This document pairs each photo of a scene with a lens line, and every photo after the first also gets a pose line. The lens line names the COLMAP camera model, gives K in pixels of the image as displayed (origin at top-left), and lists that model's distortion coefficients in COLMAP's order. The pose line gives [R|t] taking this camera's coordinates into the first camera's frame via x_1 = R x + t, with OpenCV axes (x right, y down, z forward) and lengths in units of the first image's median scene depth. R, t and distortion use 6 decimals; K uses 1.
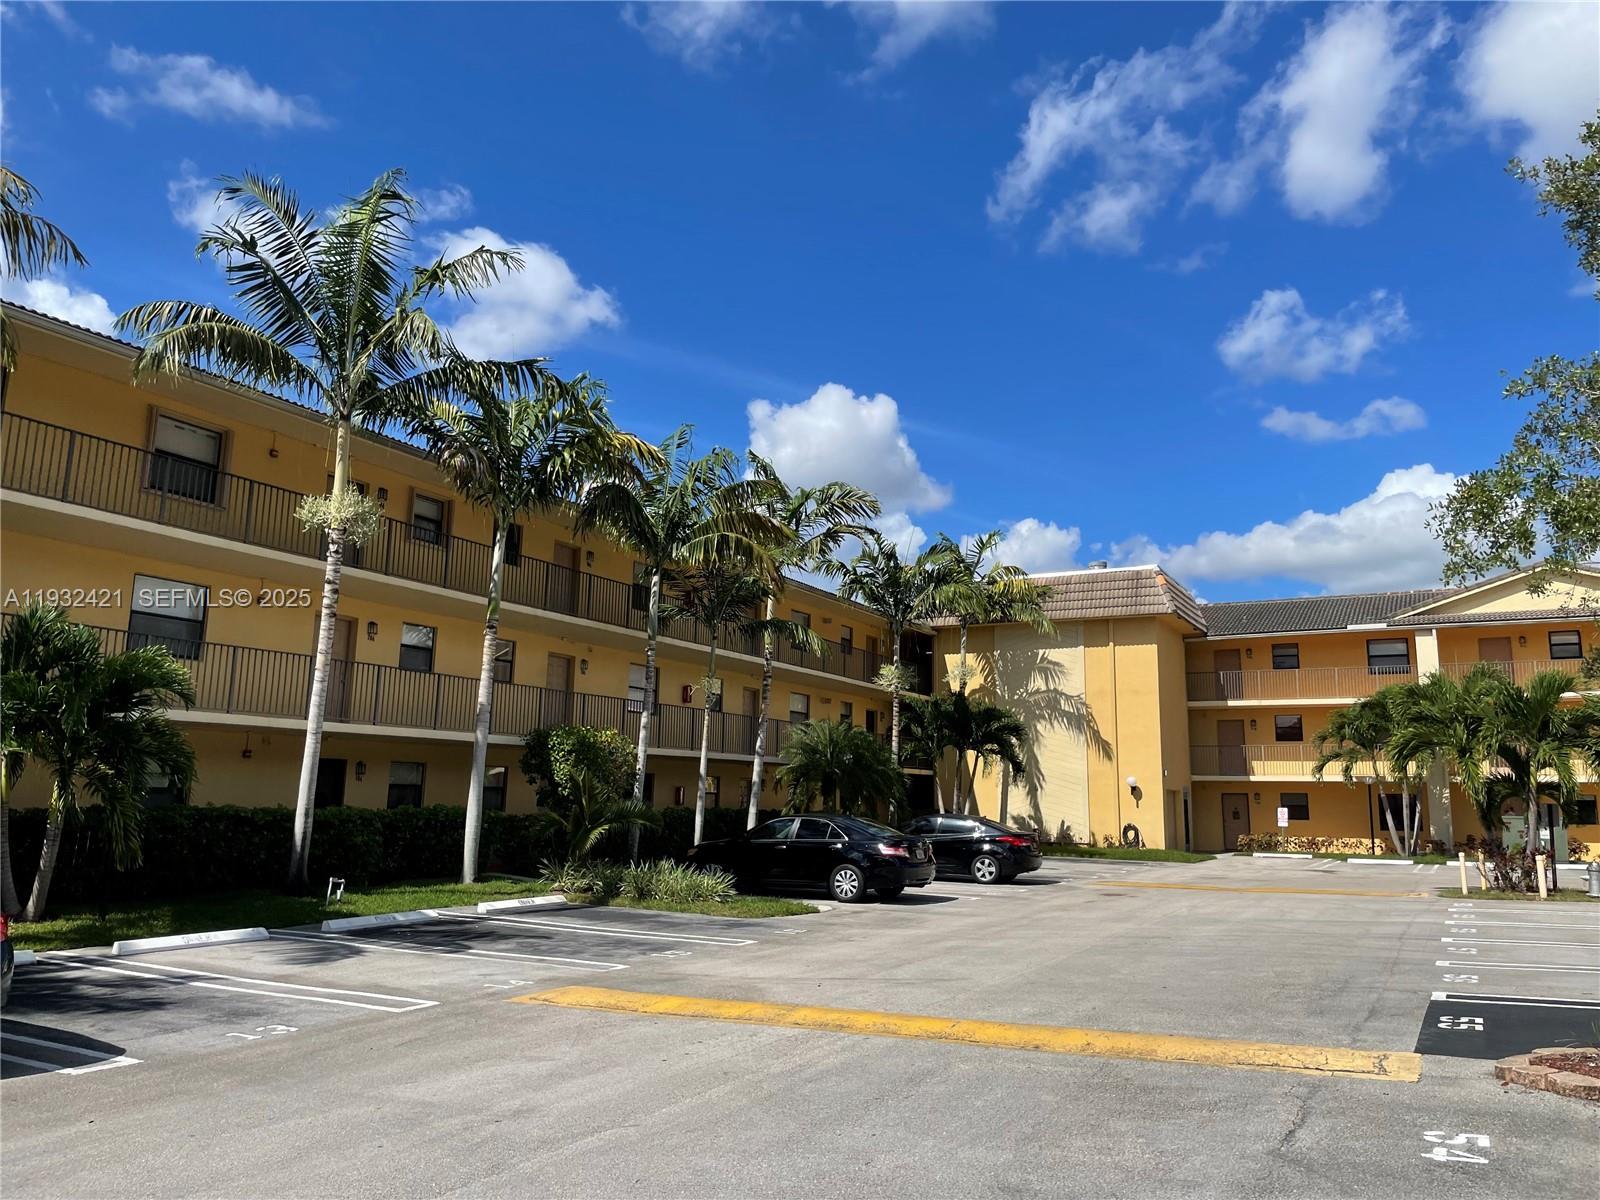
lens RADIAL K [[1137.2, 0, 800.0], [0, 1137.2, 600.0], [0, 0, 1]] dist [0.004639, -0.004549]
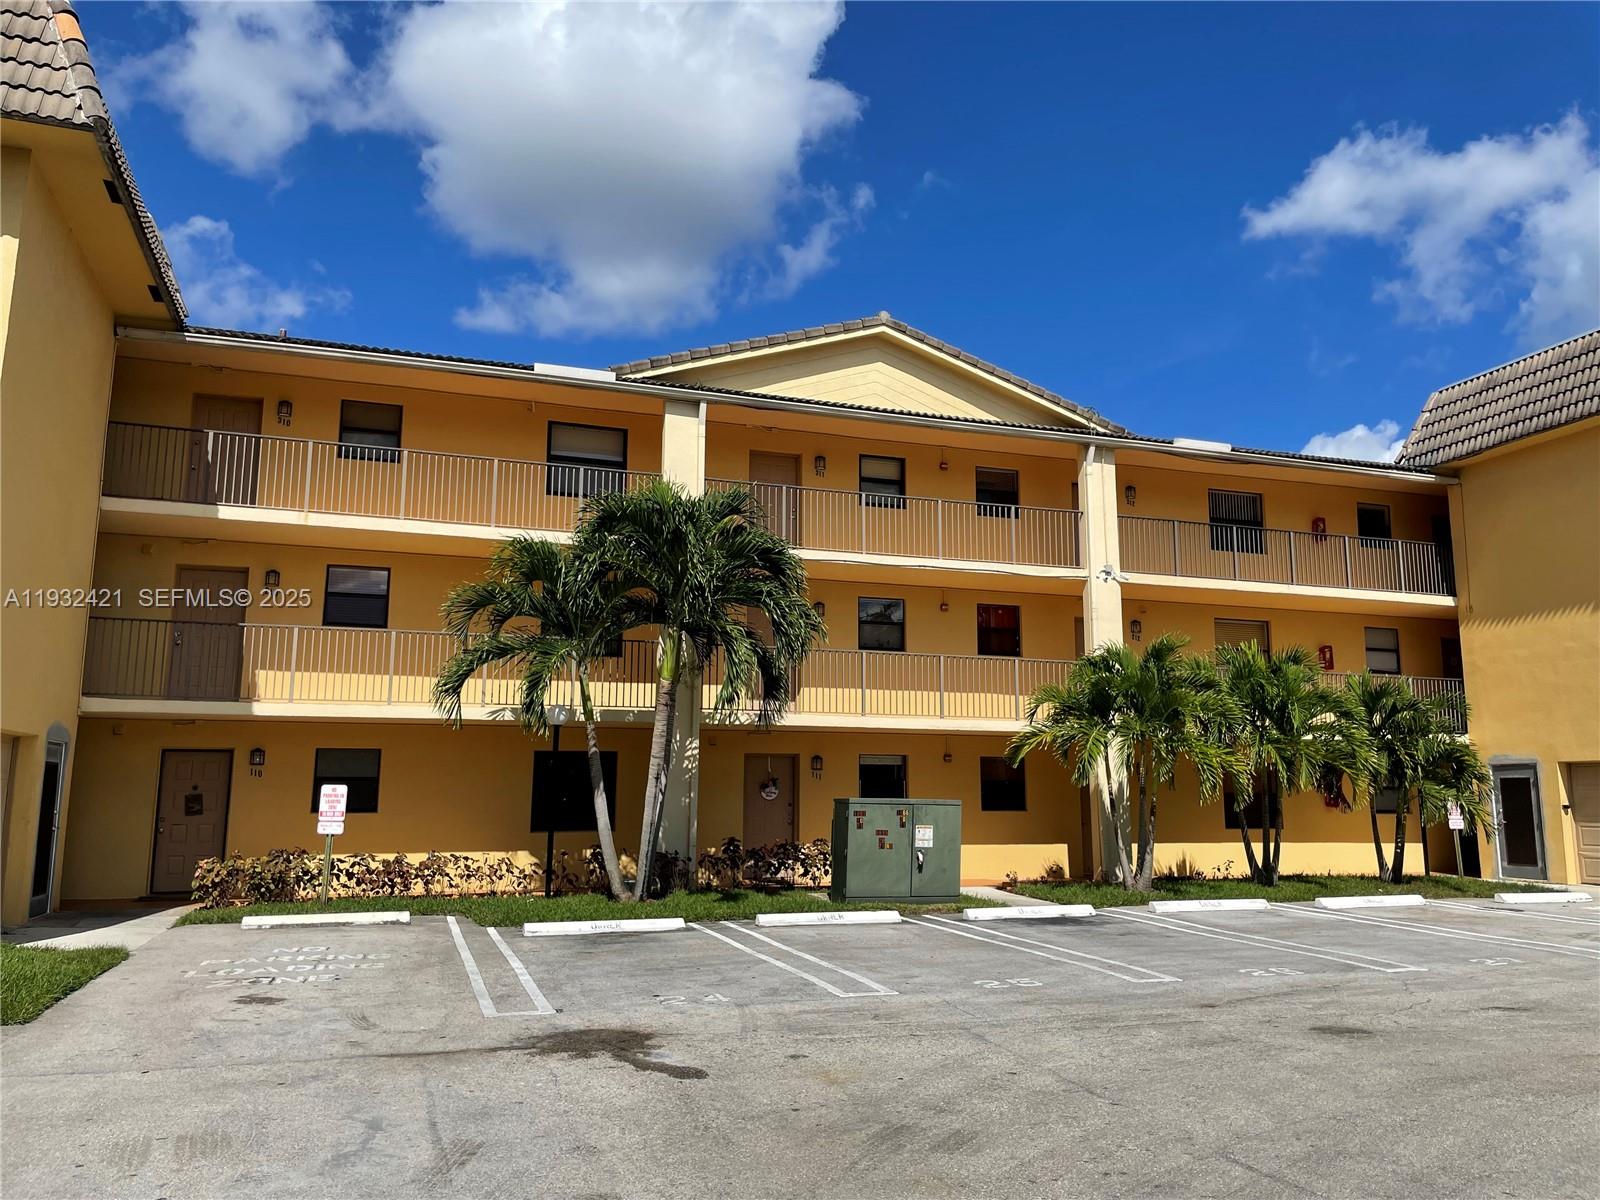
lens RADIAL K [[1137.2, 0, 800.0], [0, 1137.2, 600.0], [0, 0, 1]] dist [0.004639, -0.004549]
pose [[0.633362, 0.109141, 0.766120, 0.218601], [-0.128512, 0.991092, -0.034948, 0.111989], [-0.763110, -0.076321, 0.641746, 0.627273]]
